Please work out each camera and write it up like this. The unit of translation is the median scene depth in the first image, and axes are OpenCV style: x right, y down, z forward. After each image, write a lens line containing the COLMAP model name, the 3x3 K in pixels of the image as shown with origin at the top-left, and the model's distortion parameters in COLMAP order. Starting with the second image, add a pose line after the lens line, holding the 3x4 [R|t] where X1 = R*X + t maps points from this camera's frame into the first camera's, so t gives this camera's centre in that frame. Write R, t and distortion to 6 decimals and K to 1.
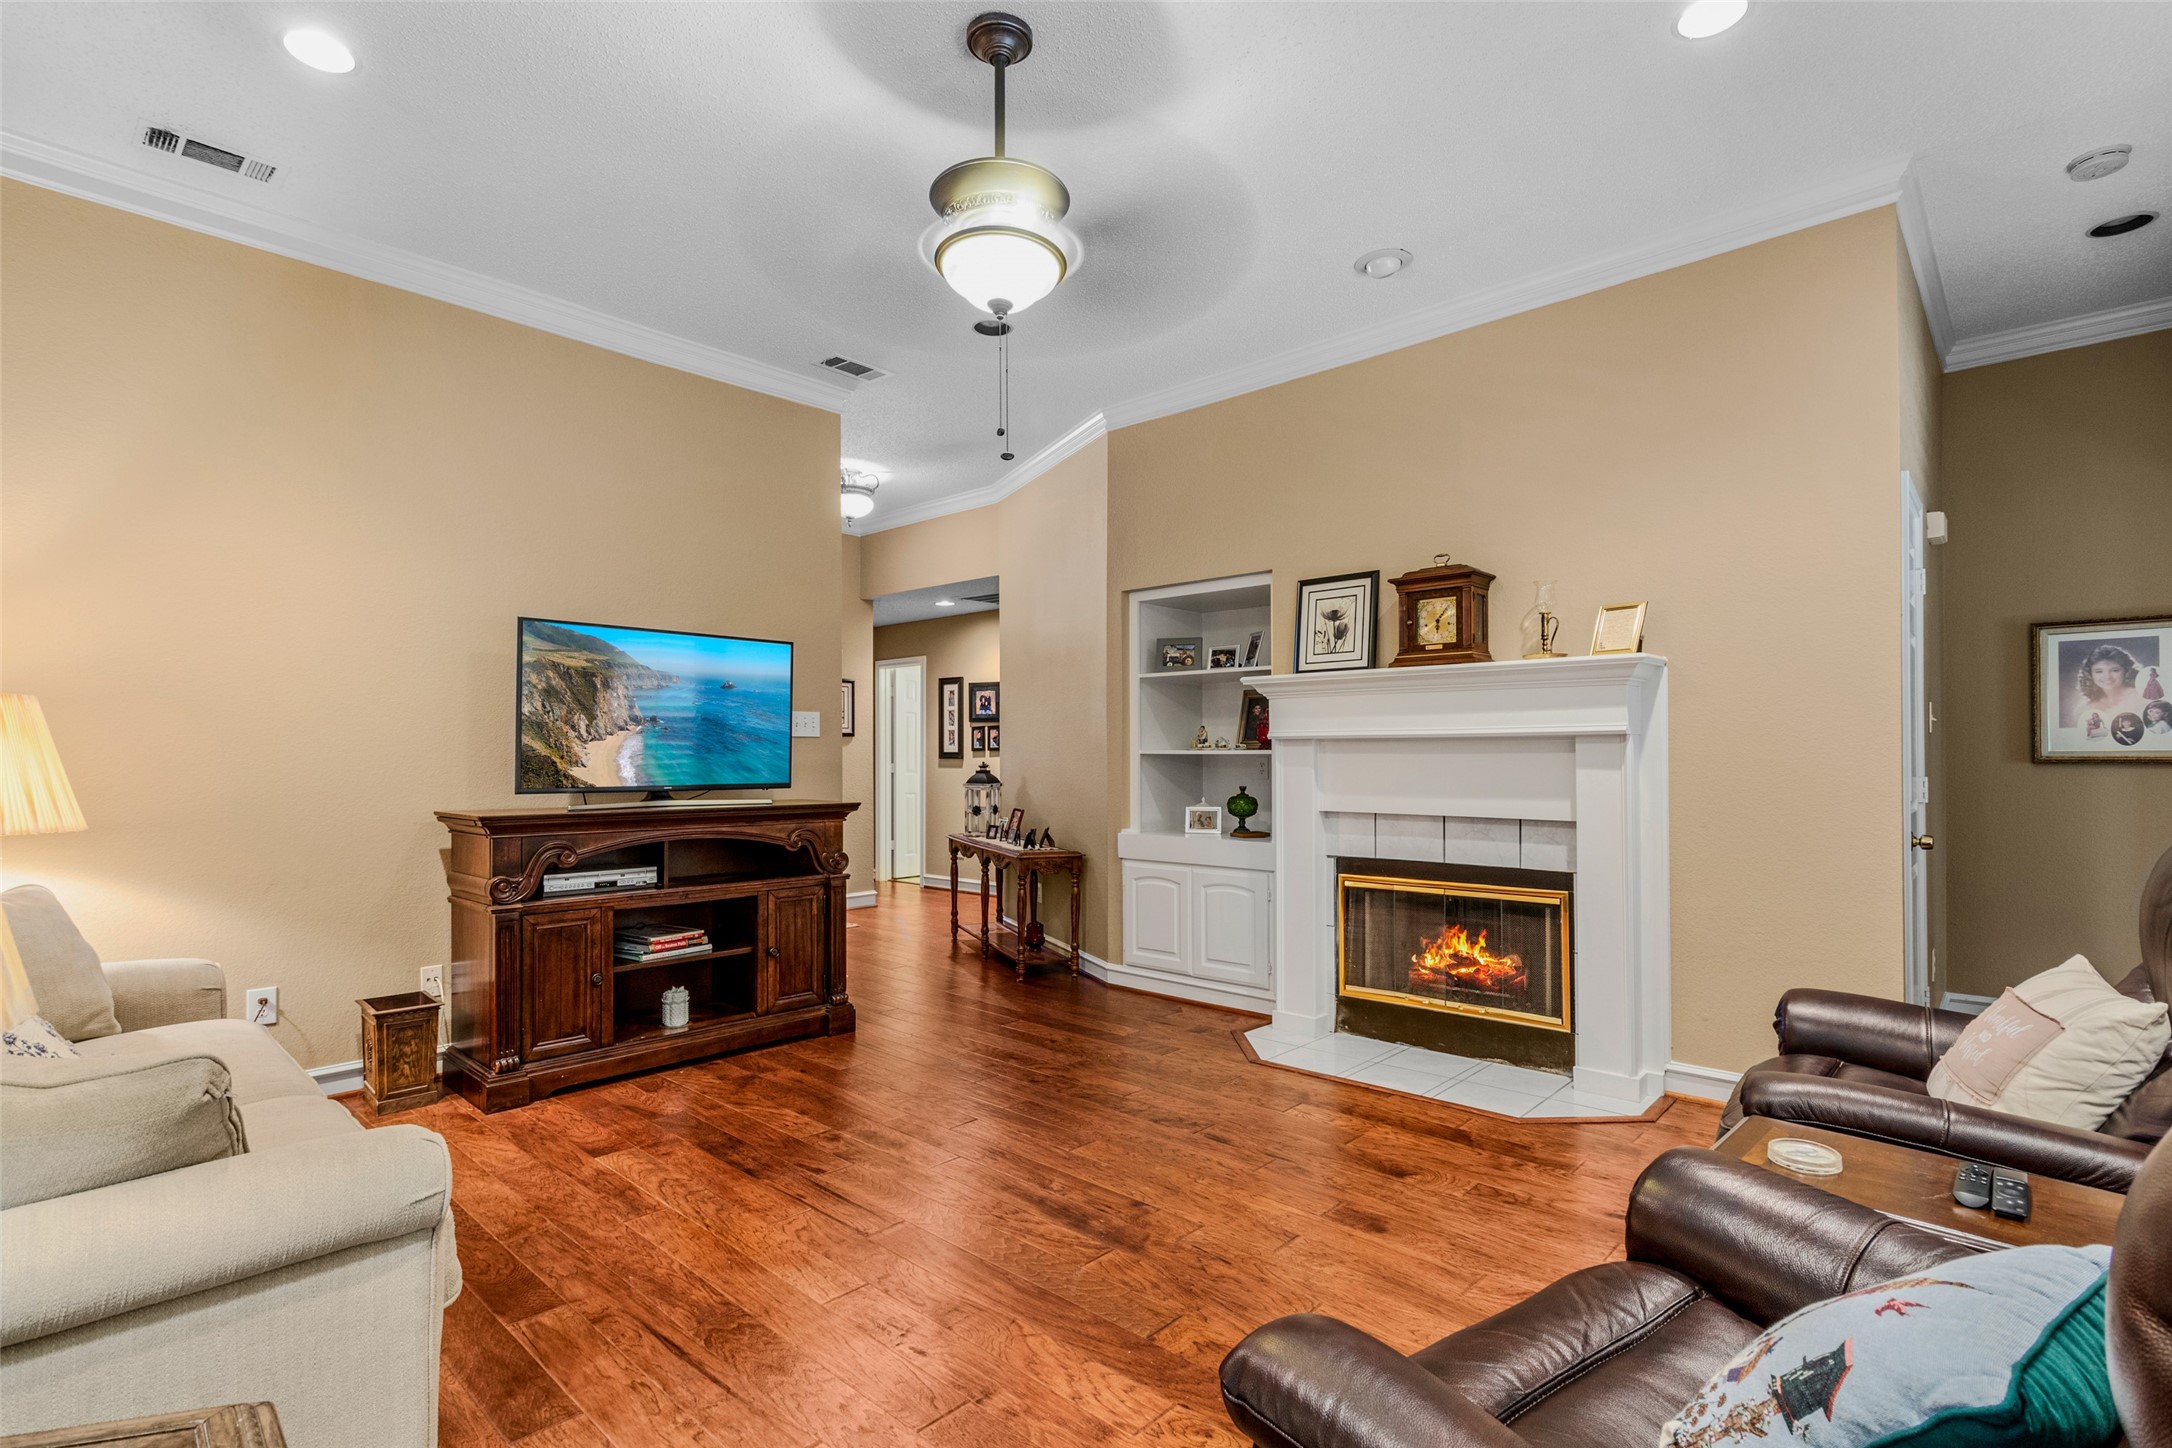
lens RADIAL K [[1040.5, 0, 1097.7], [0, 1040.5, 739.3], [0, 0, 1]] dist [-0.002026, -0.000275]
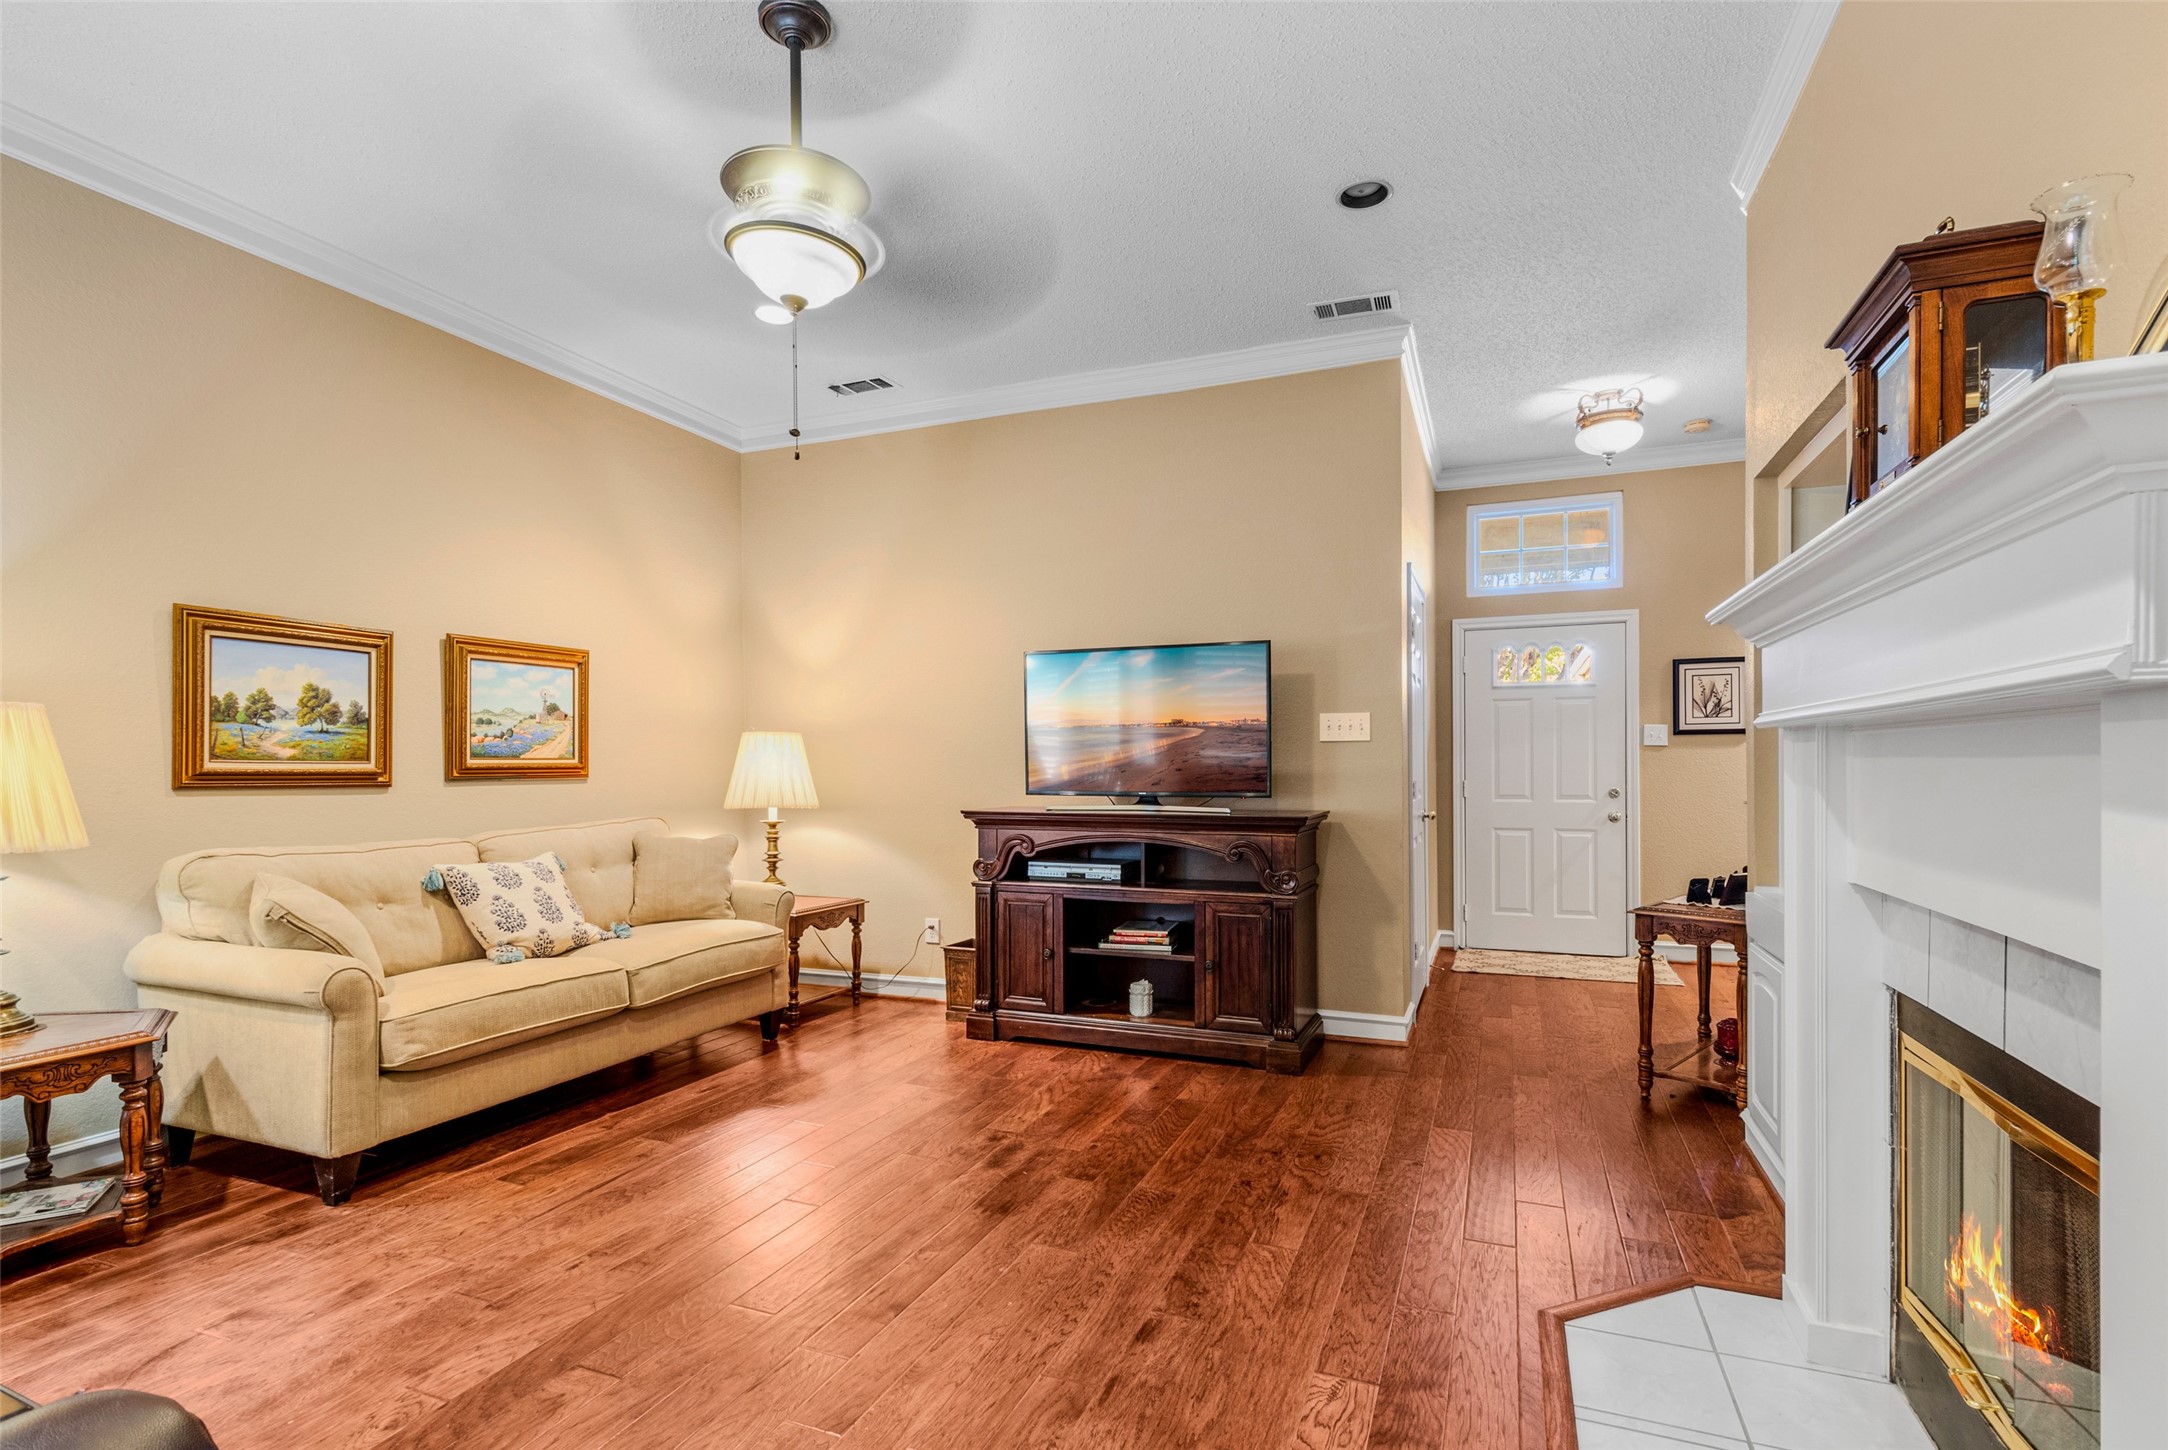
lens RADIAL K [[1038.6, 0, 1055.8], [0, 1038.6, 767.8], [0, 0, 1]] dist [-0.002026, -0.000275]
pose [[0.345643, 0.009282, -0.938320, 0.597097], [0.019569, 0.999662, 0.017097, 0.000097], [0.938162, -0.024272, 0.345345, 0.583571]]
